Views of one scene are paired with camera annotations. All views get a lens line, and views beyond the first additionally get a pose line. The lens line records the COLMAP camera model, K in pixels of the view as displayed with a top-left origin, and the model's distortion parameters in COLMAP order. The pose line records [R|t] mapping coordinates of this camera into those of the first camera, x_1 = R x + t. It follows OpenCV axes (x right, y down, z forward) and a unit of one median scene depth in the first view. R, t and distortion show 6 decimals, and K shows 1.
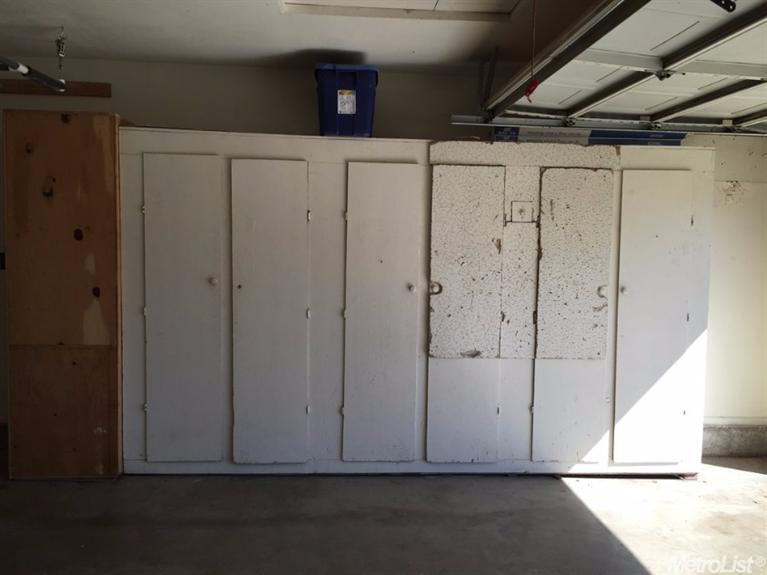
lens RADIAL K [[656.2, 0, 382.5], [0, 656.2, 290.7], [0, 0, 1]] dist [0.049498, -0.004311]
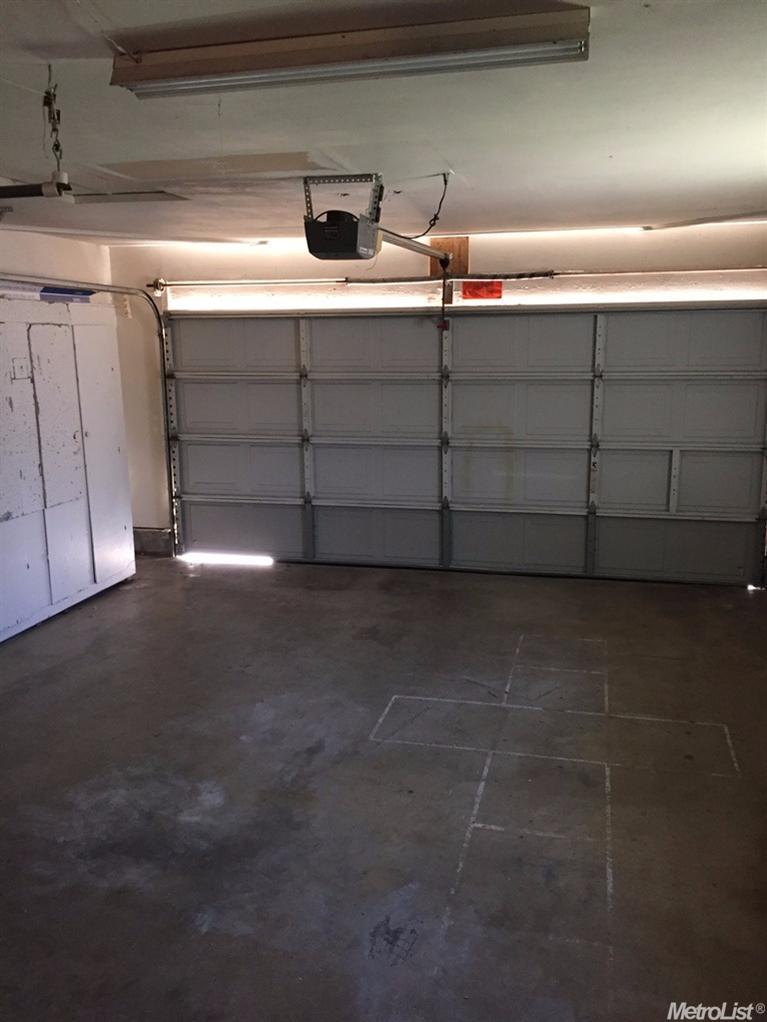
lens RADIAL K [[874.3, 0, 383.9], [0, 874.3, 509.8], [0, 0, 1]] dist [0.049498, -0.004311]
pose [[0.306150, -0.204400, 0.929781, -0.917325], [0.093834, 0.978401, 0.184191, -0.103987], [-0.947348, 0.030855, 0.318717, 0.045003]]
